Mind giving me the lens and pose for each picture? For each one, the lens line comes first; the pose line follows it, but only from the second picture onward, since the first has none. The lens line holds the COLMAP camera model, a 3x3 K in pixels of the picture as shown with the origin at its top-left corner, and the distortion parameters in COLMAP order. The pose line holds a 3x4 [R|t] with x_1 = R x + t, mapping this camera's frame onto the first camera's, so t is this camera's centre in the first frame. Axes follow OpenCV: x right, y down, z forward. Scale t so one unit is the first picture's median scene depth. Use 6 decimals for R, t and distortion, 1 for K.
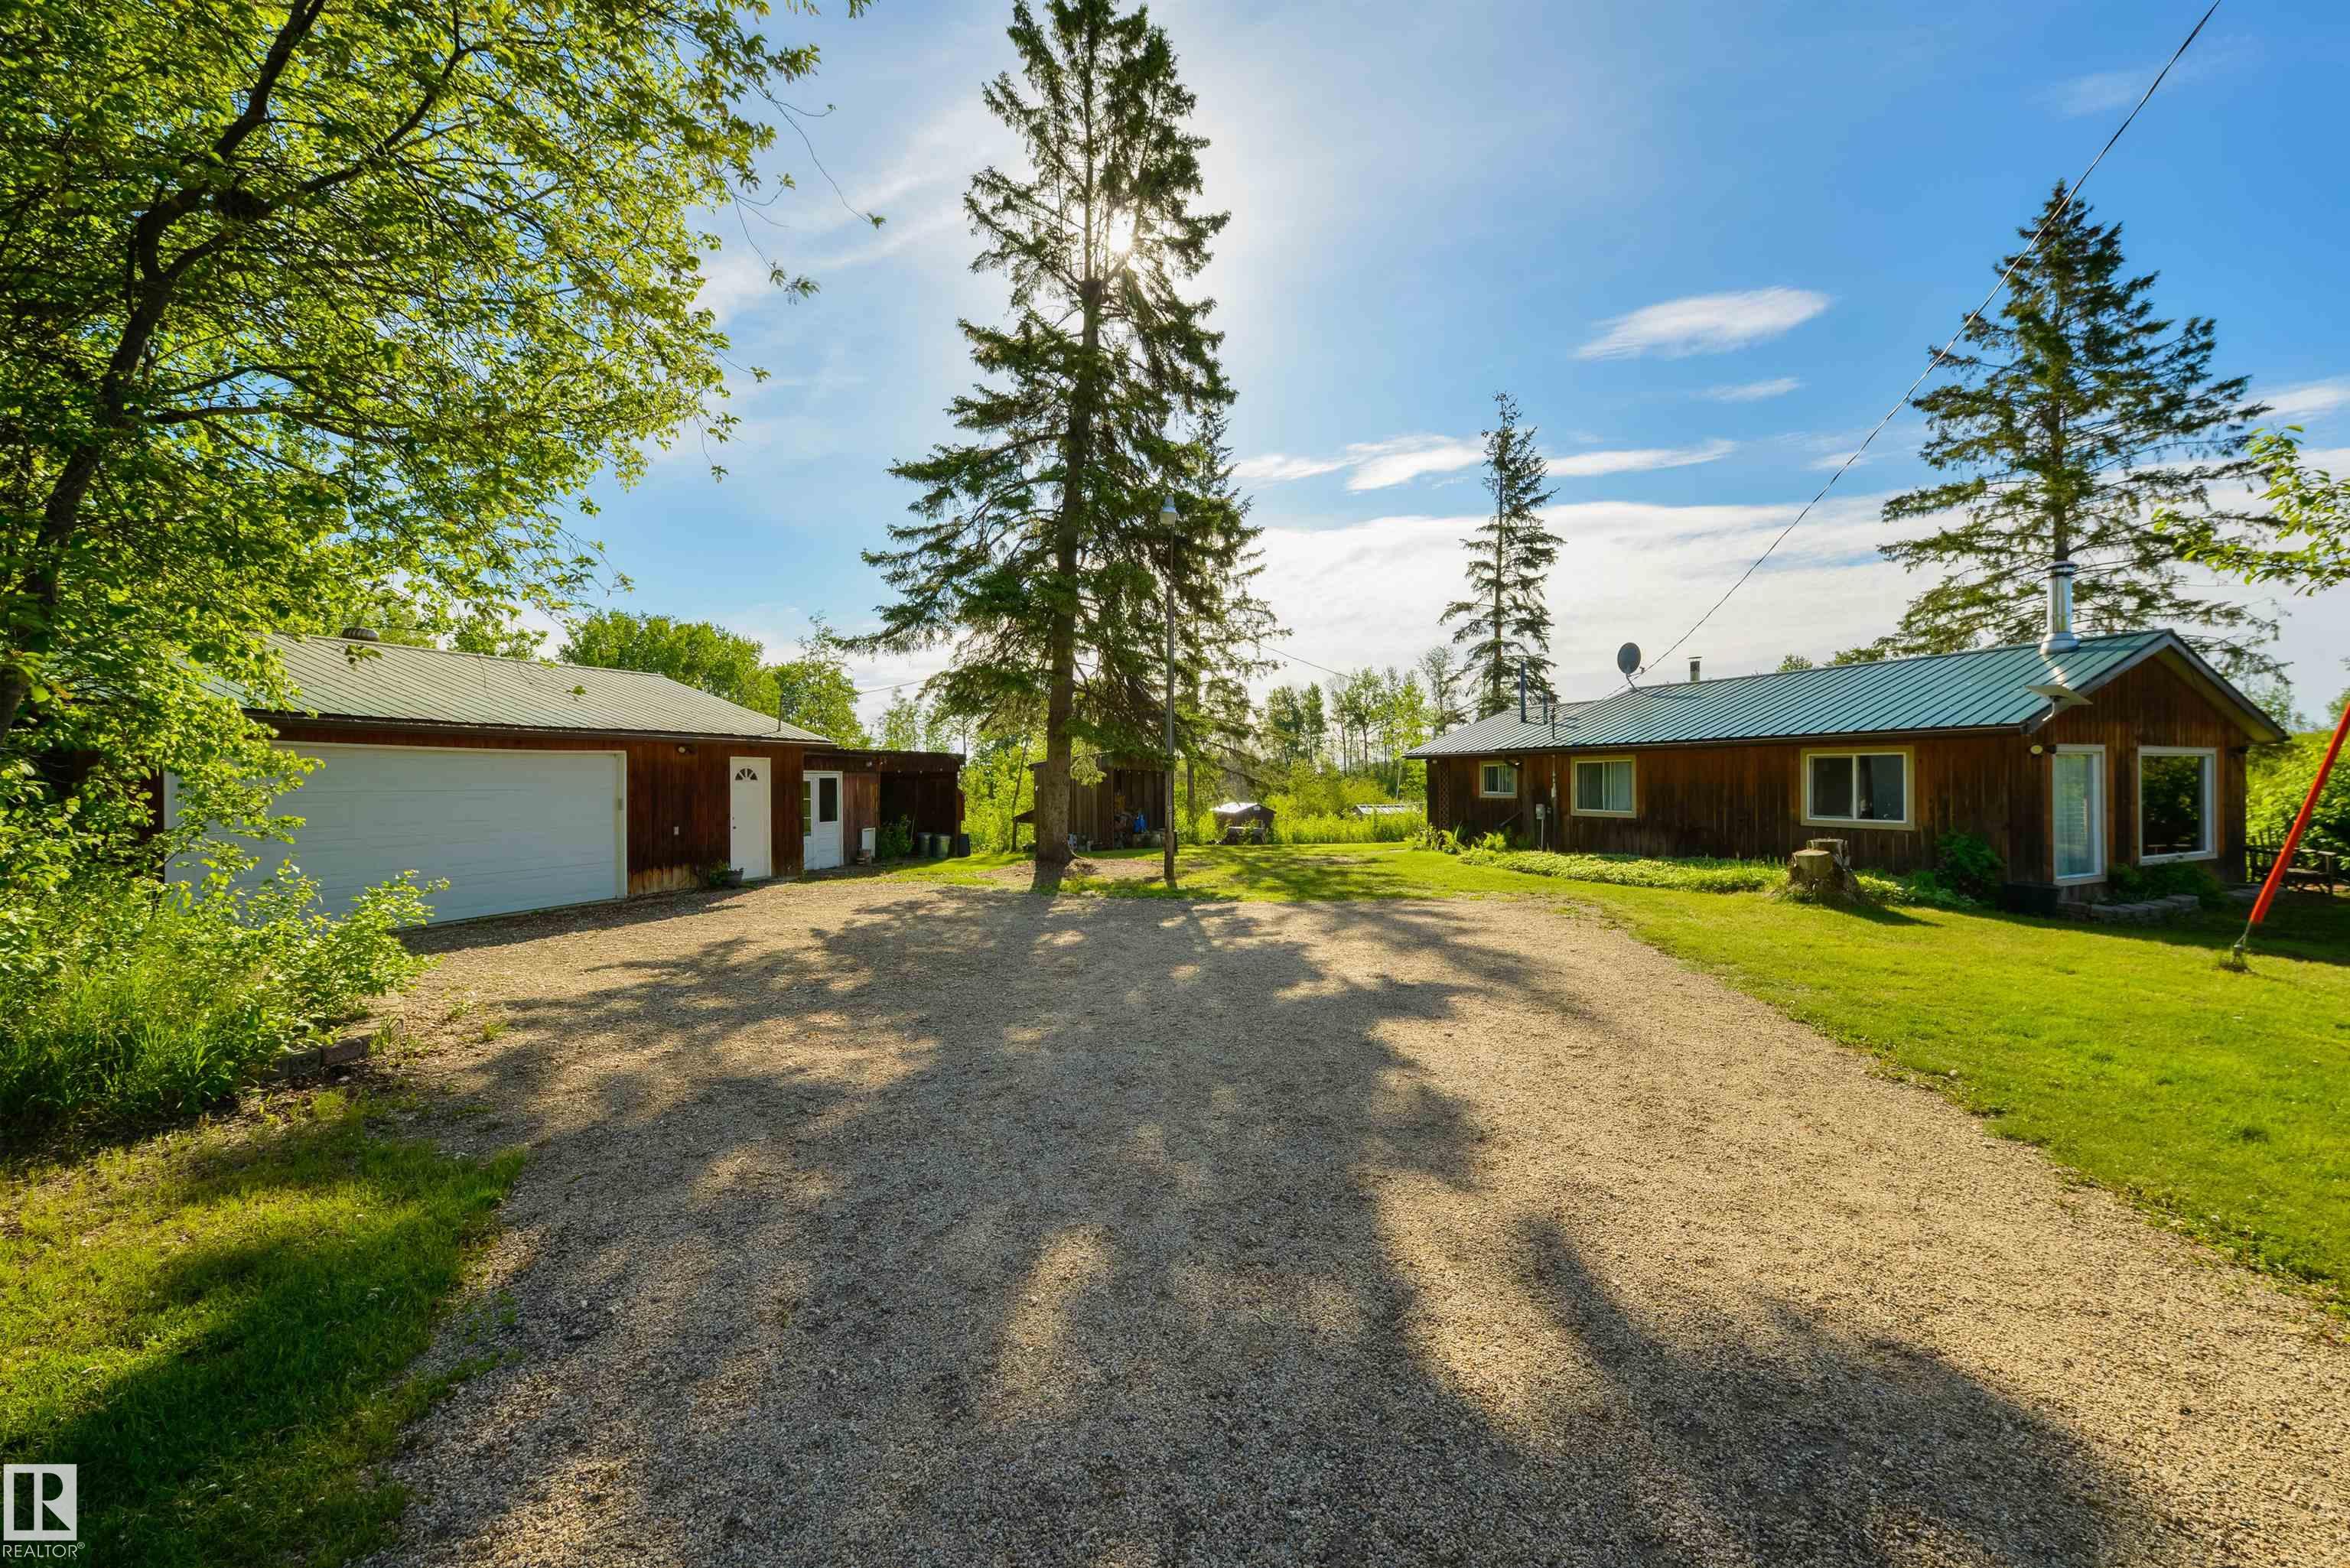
lens RADIAL K [[937.8, 0, 1173.7], [0, 937.8, 778.6], [0, 0, 1]] dist [0.001520, -0.000004]
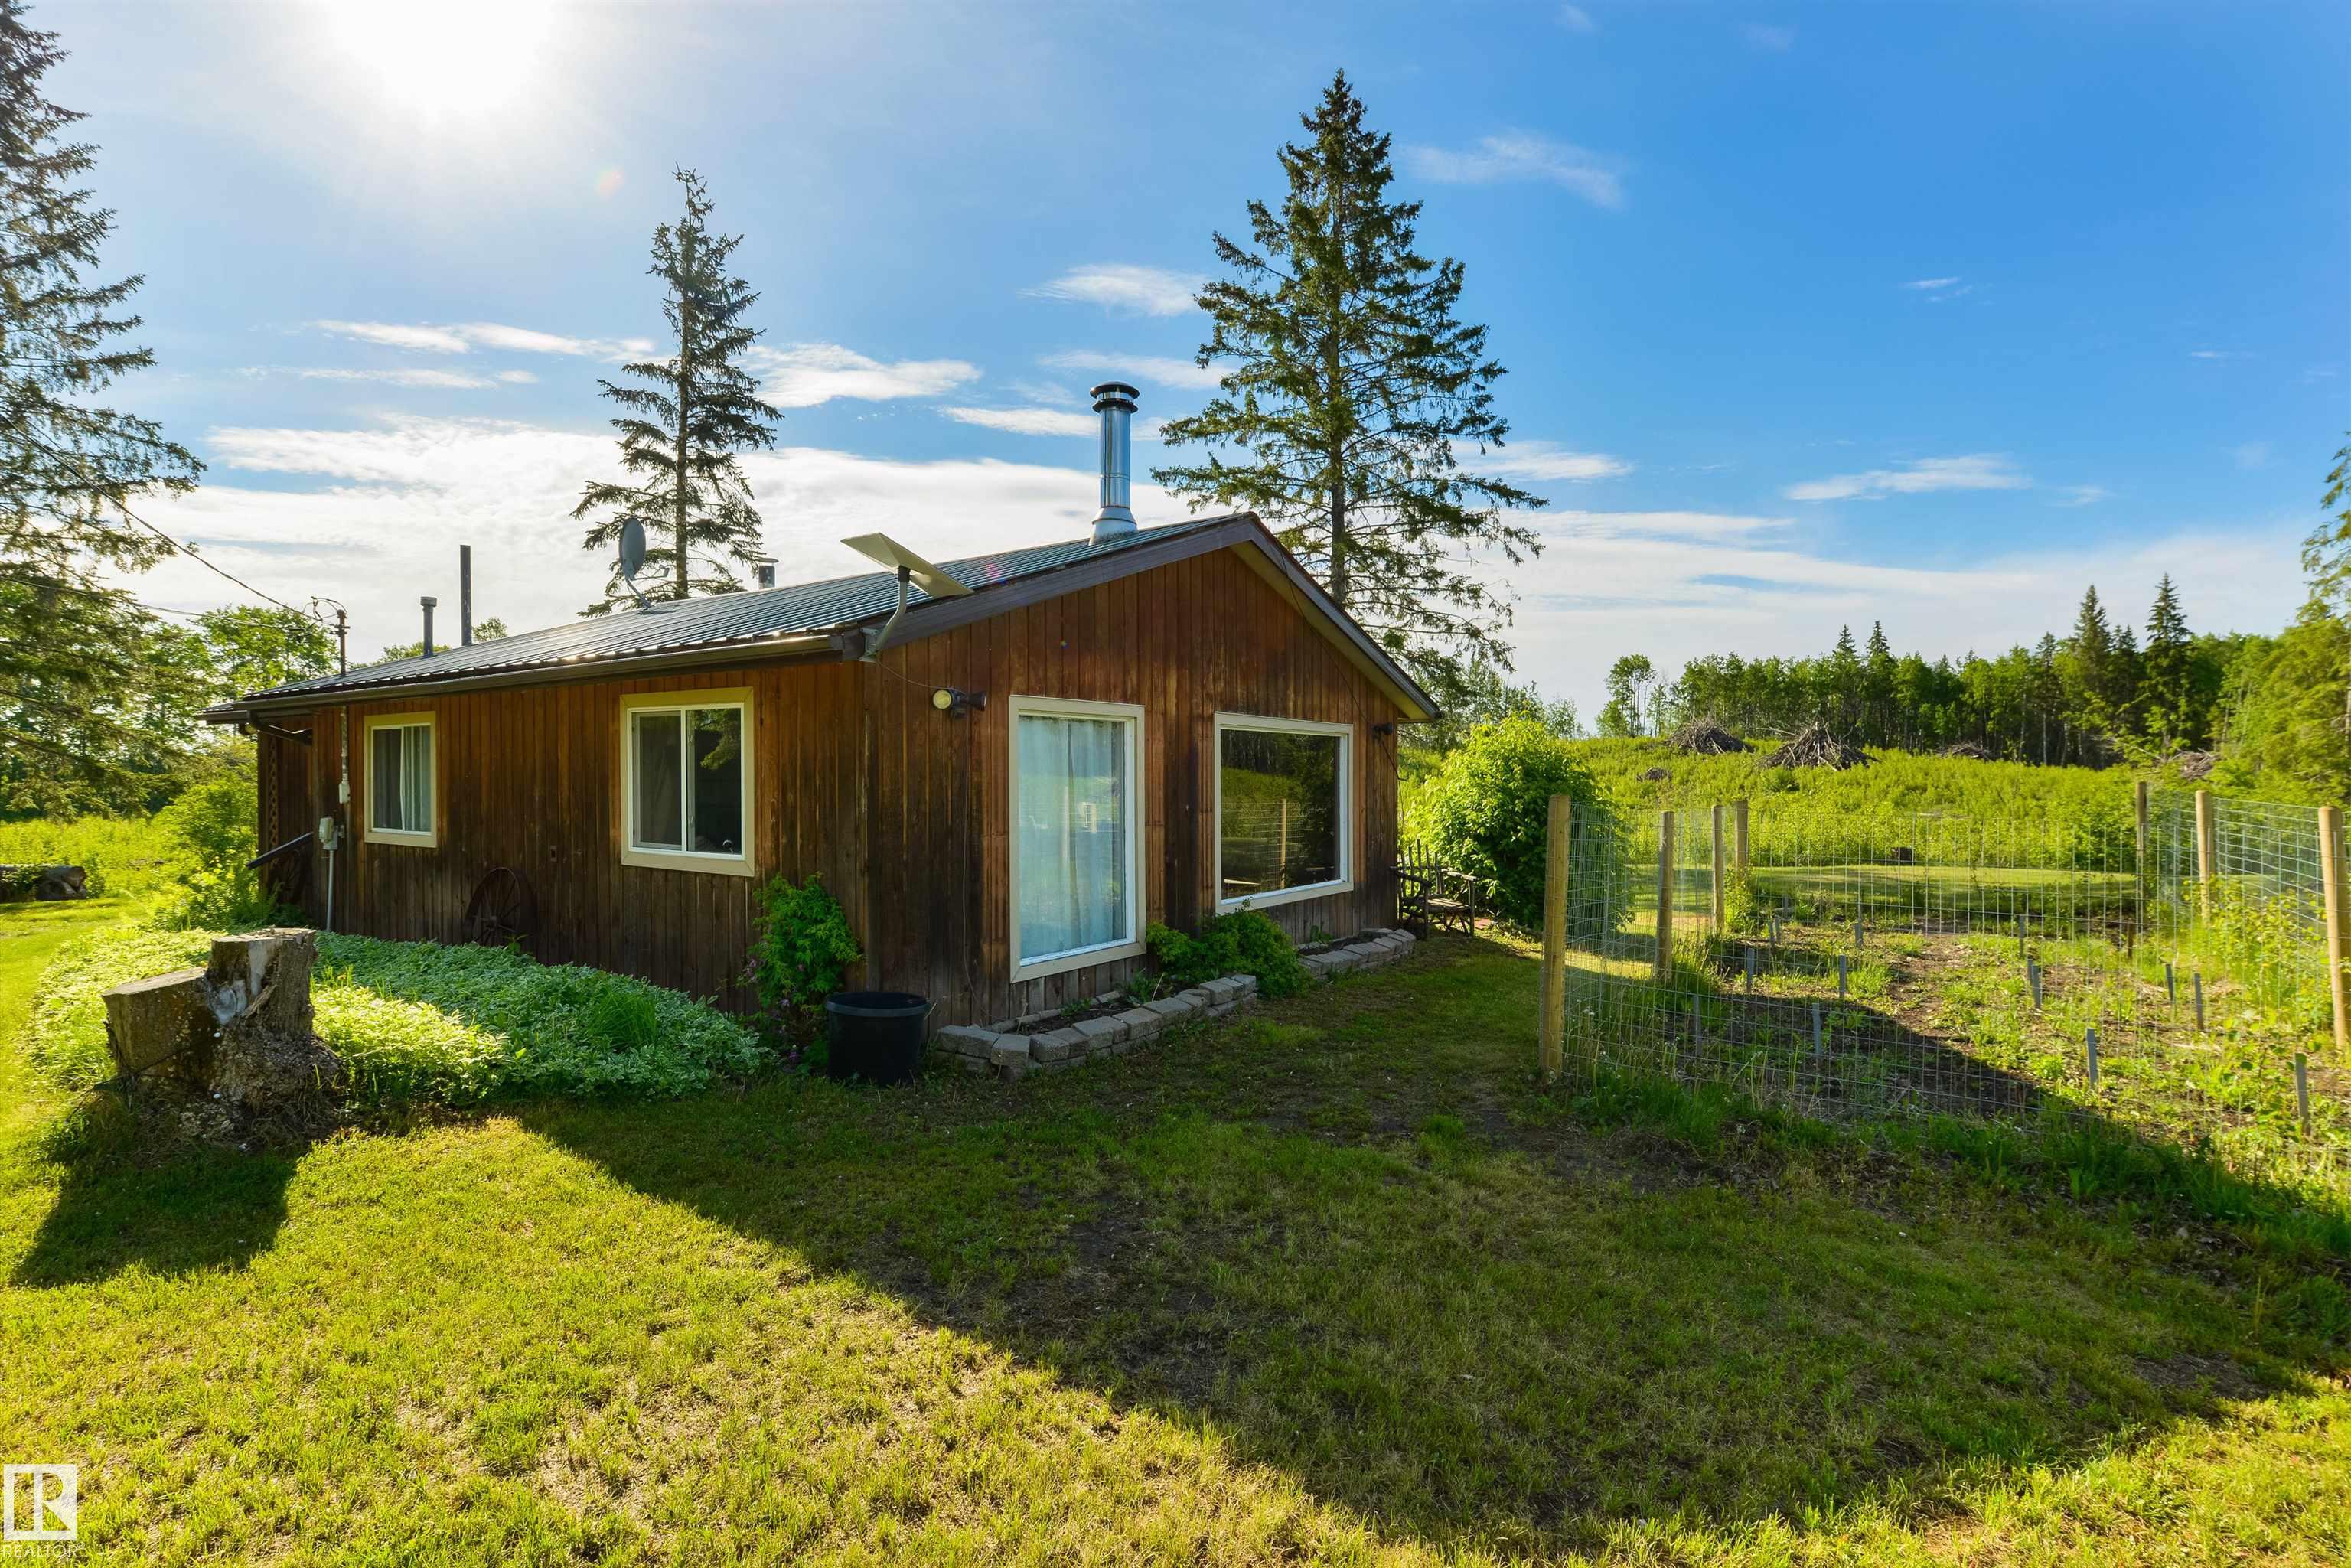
lens RADIAL K [[1119.2, 0, 1176.4], [0, 1119.2, 783.4], [0, 0, 1]] dist [-0.001190, -0.000082]
pose [[0.863357, 0.001947, 0.504590, 0.336964], [-0.007793, 0.999925, 0.009476, 0.001419], [-0.504533, -0.012114, 0.863307, 0.211944]]
